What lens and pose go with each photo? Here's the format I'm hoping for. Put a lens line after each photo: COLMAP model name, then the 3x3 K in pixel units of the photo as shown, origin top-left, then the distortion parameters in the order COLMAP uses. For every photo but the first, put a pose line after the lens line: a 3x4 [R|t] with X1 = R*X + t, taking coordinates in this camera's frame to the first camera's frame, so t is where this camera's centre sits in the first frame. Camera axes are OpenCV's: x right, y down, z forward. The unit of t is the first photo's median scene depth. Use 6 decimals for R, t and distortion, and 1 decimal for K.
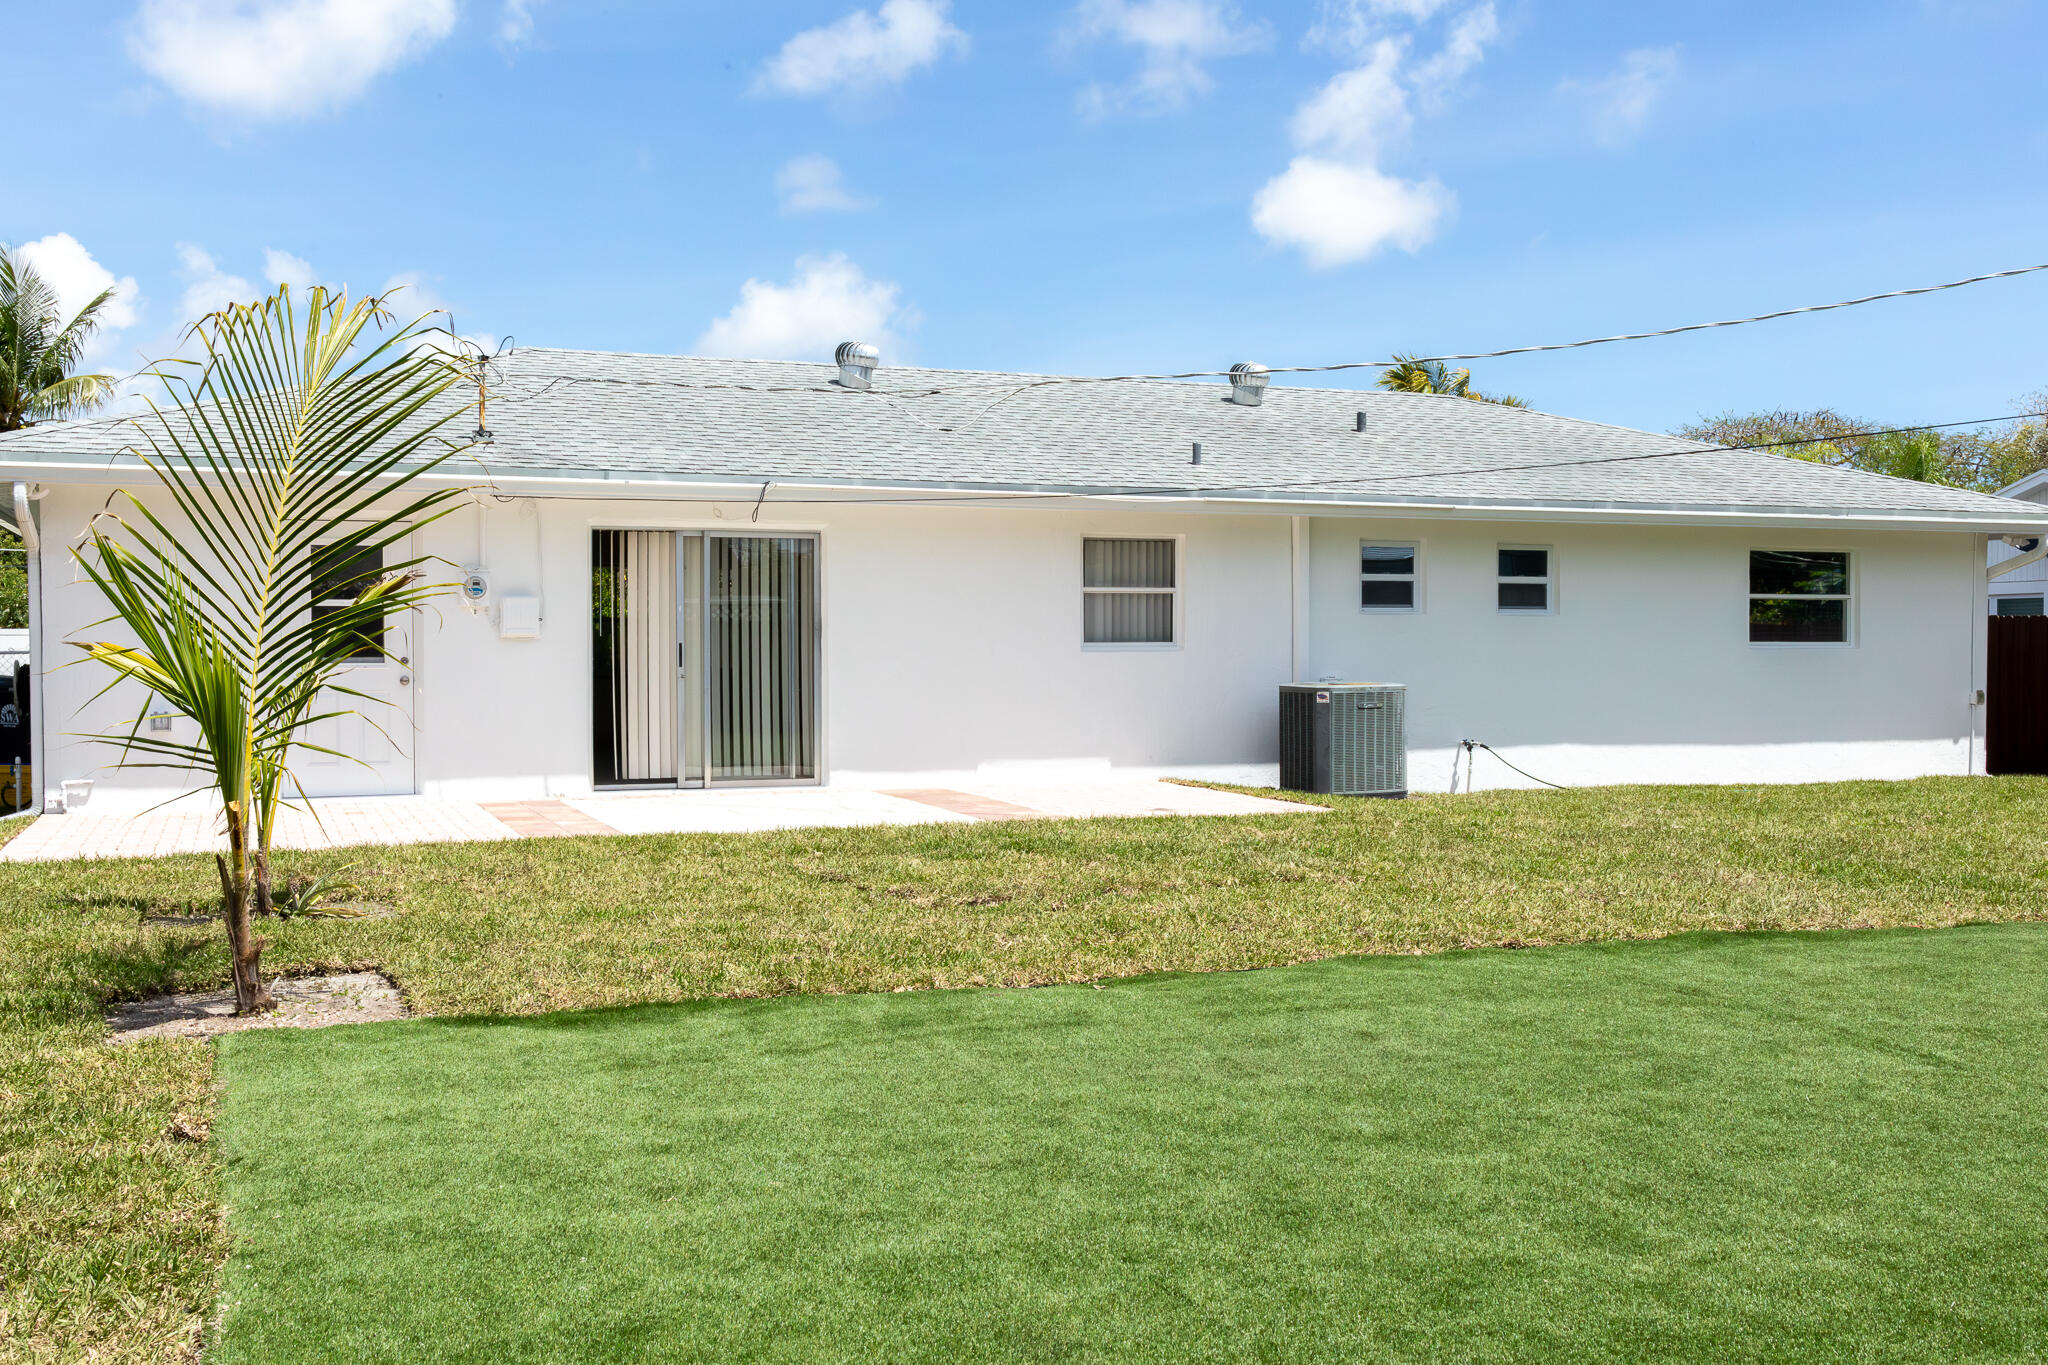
lens RADIAL K [[2028.8, 0, 1039.1], [0, 2028.8, 680.8], [0, 0, 1]] dist [0.016720, -0.014935]
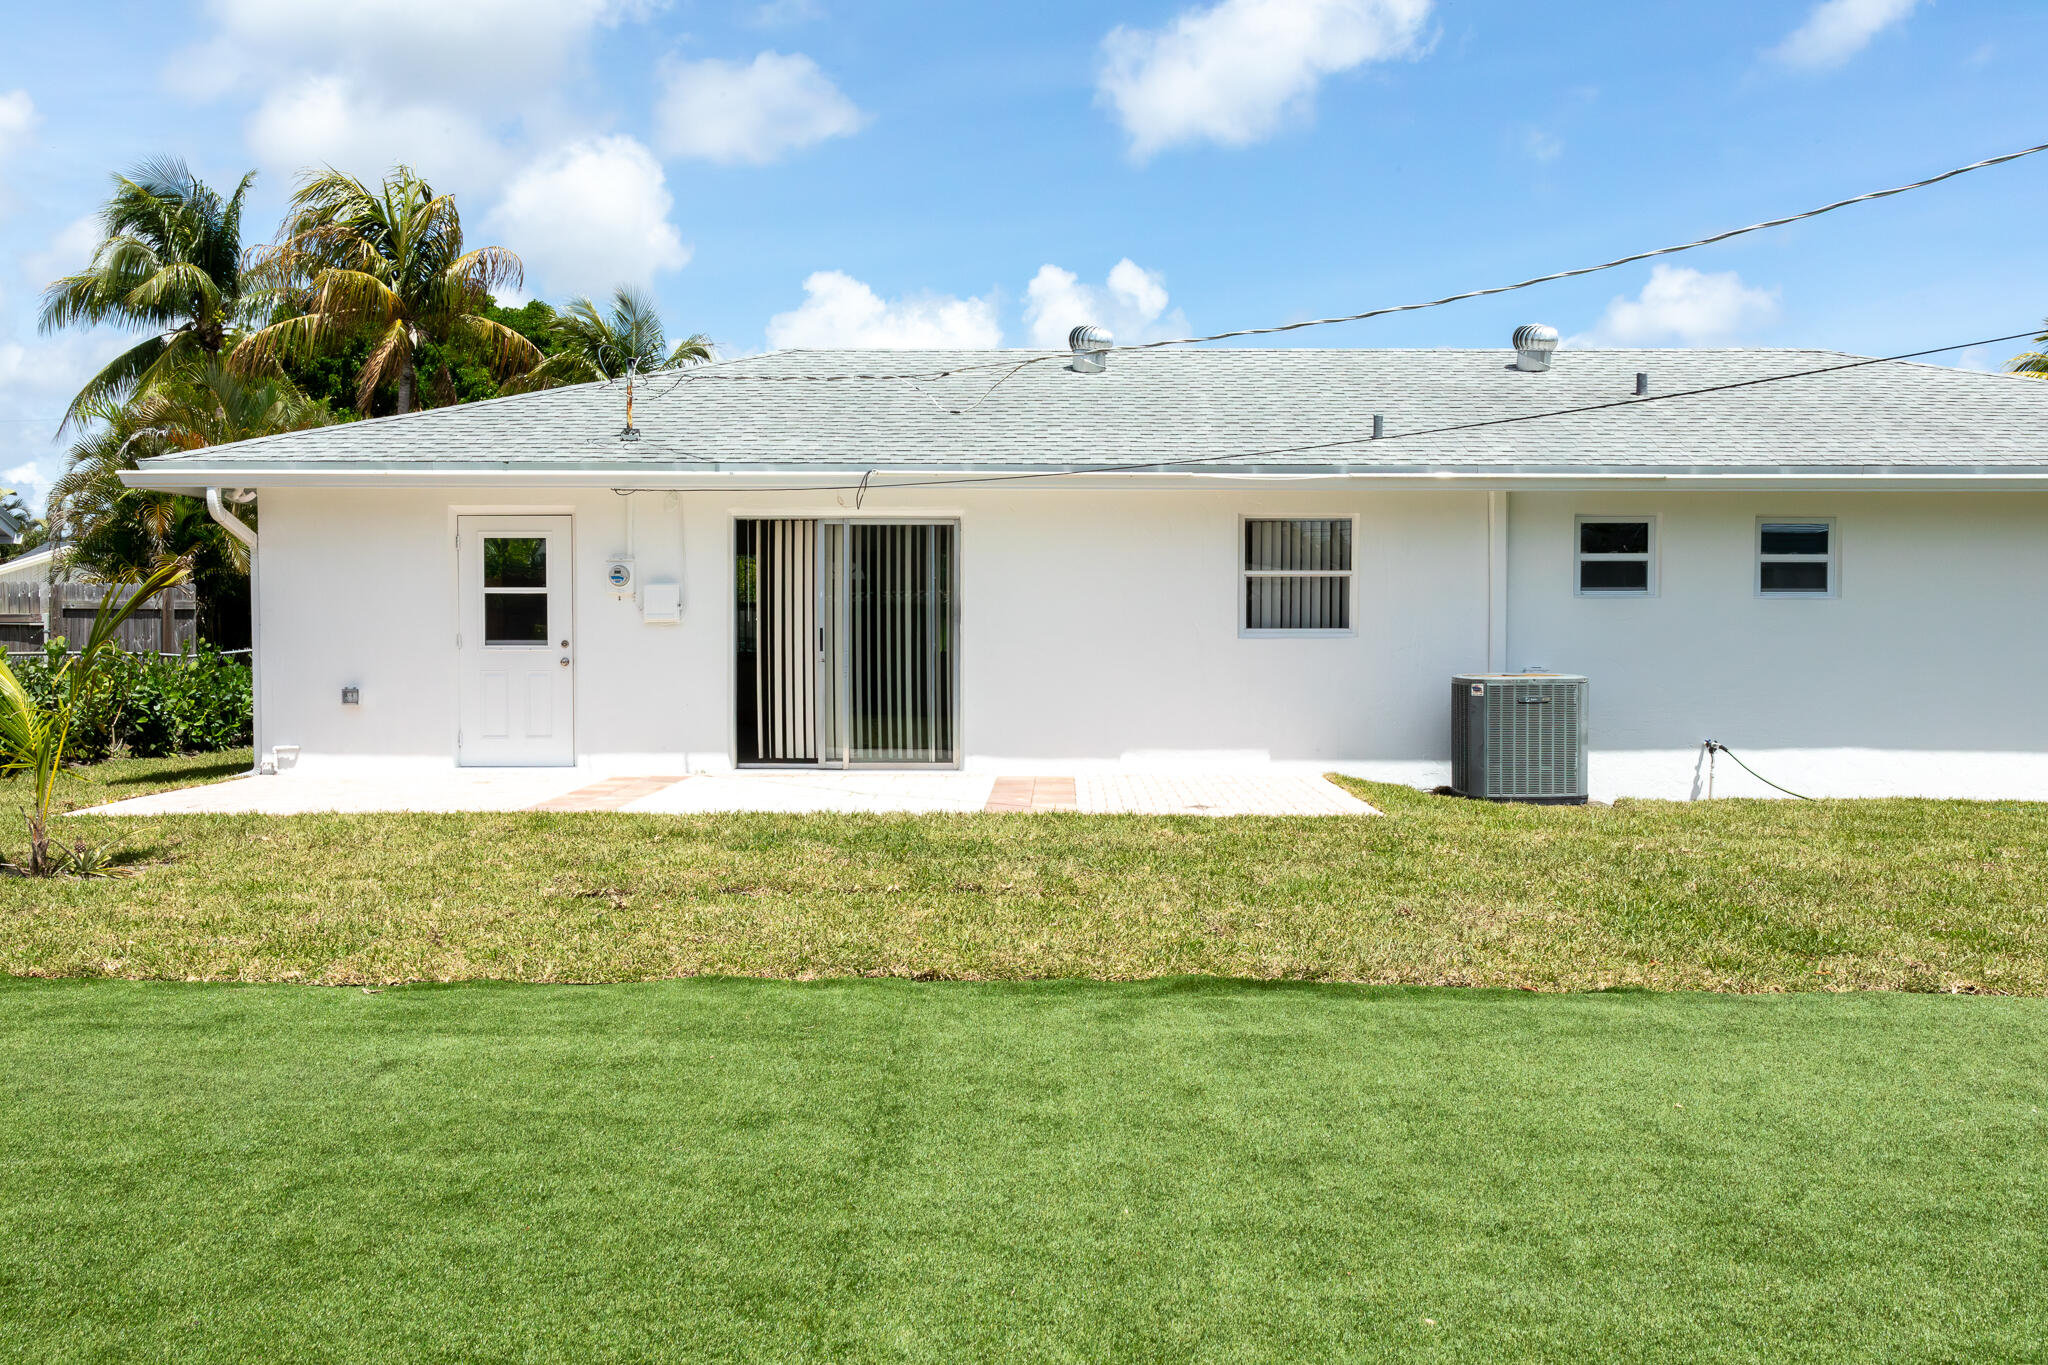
lens RADIAL K [[1944.3, 0, 1036.3], [0, 1944.3, 684.3], [0, 0, 1]] dist [0.019005, -0.010630]
pose [[0.928165, 0.014312, -0.371894, 0.273090], [-0.009872, 0.999855, 0.013840, -0.004394], [0.372039, -0.009175, 0.928172, 0.112332]]
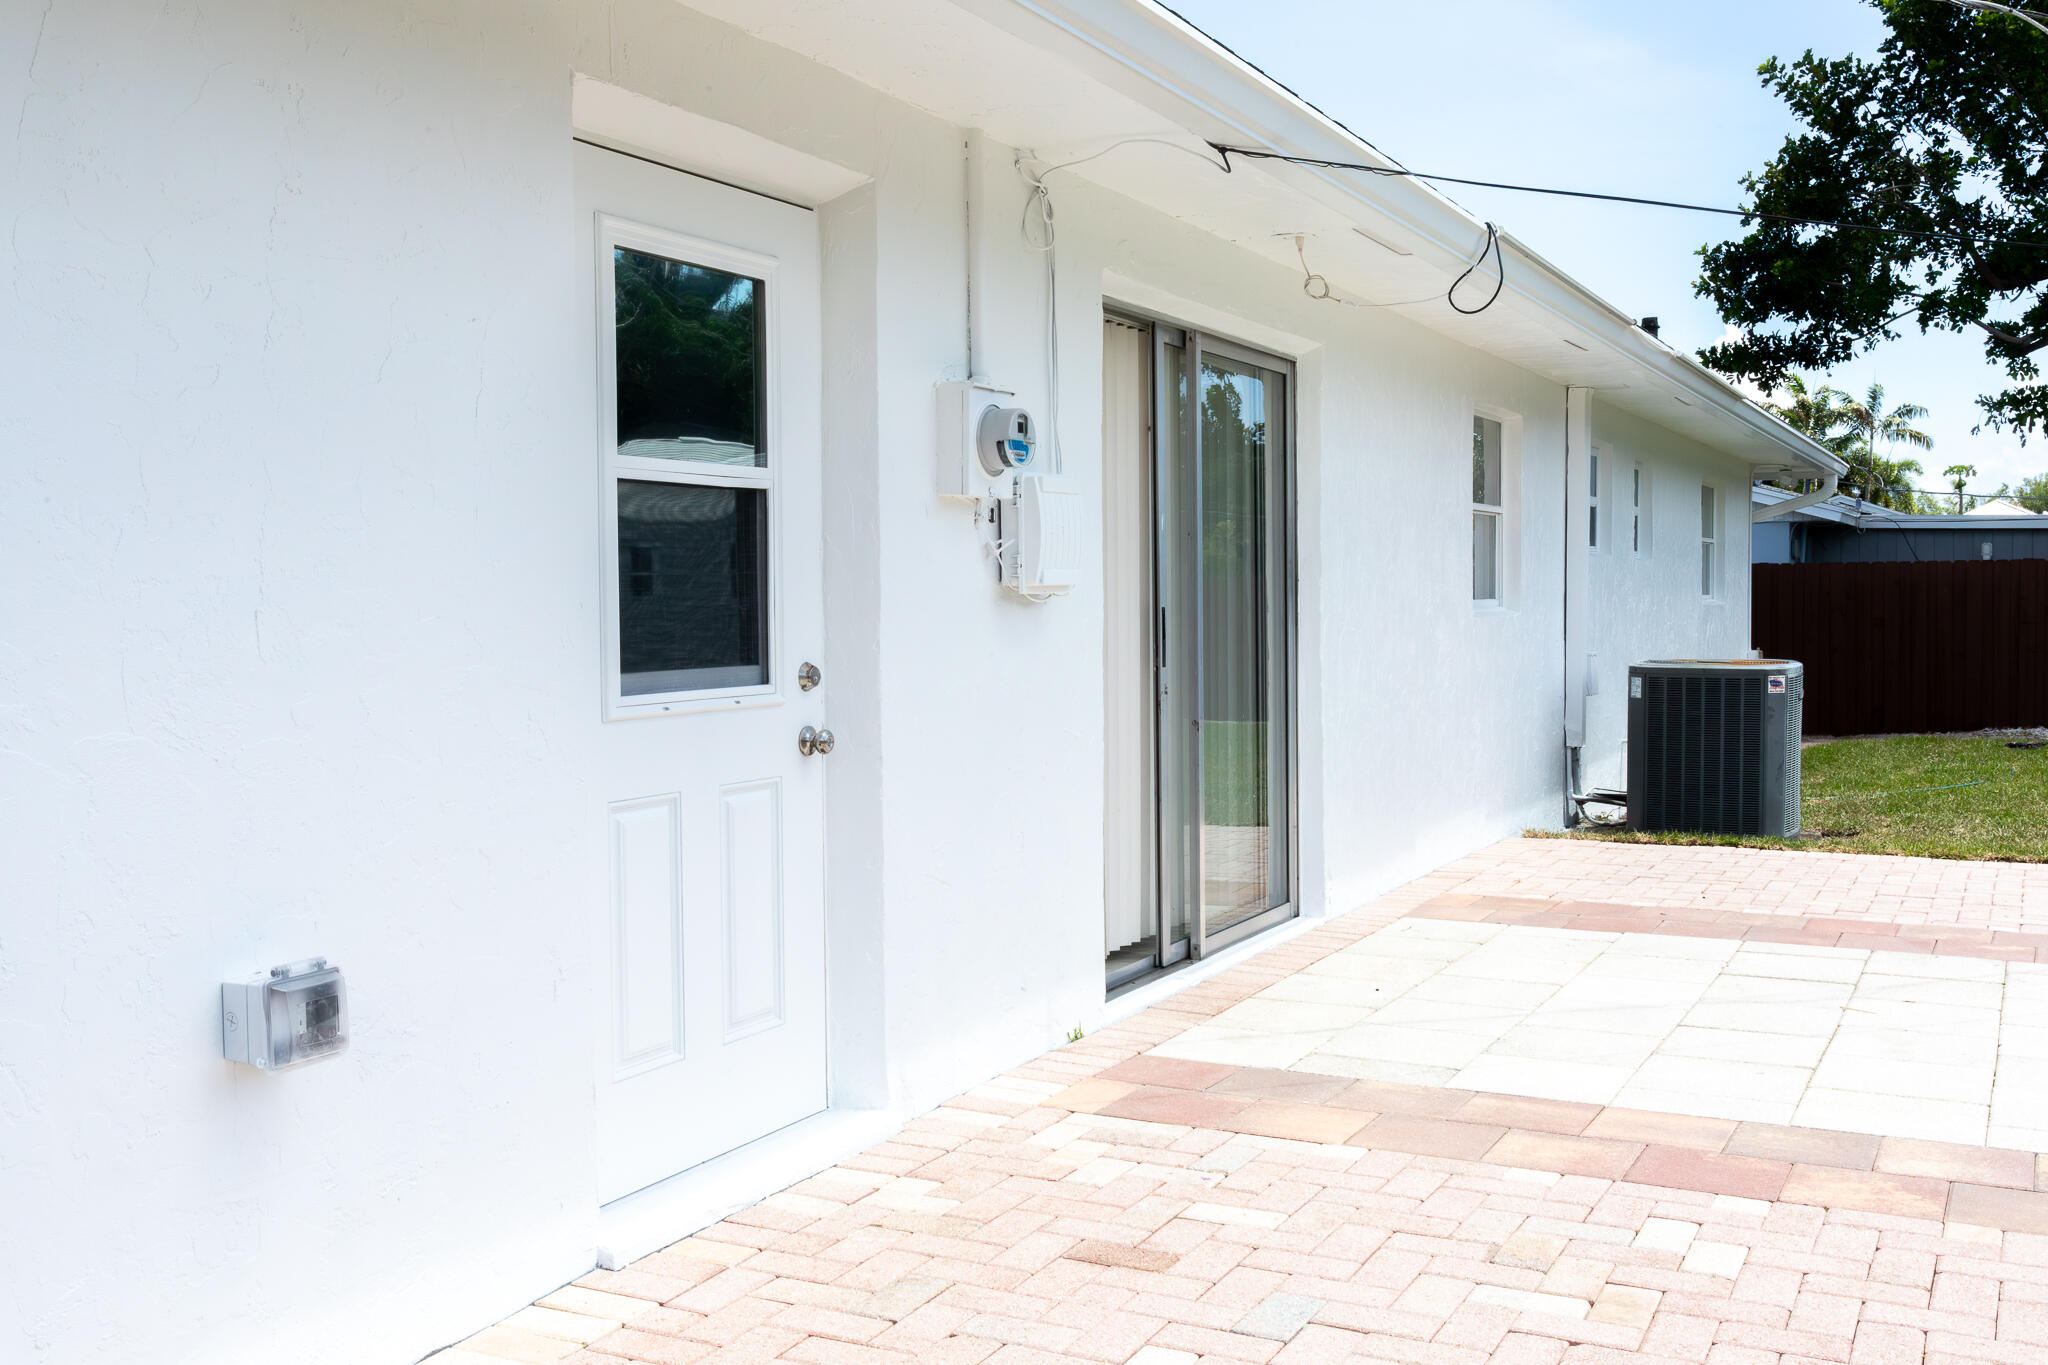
lens RADIAL K [[1976.8, 0, 1024.0], [0, 1976.8, 682.5], [0, 0, 1]] dist [0.008004, -0.005322]
pose [[0.756427, -0.034251, 0.653181, -0.422946], [0.020264, 0.999376, 0.028937, -0.014532], [-0.653765, -0.008653, 0.756649, 0.670416]]
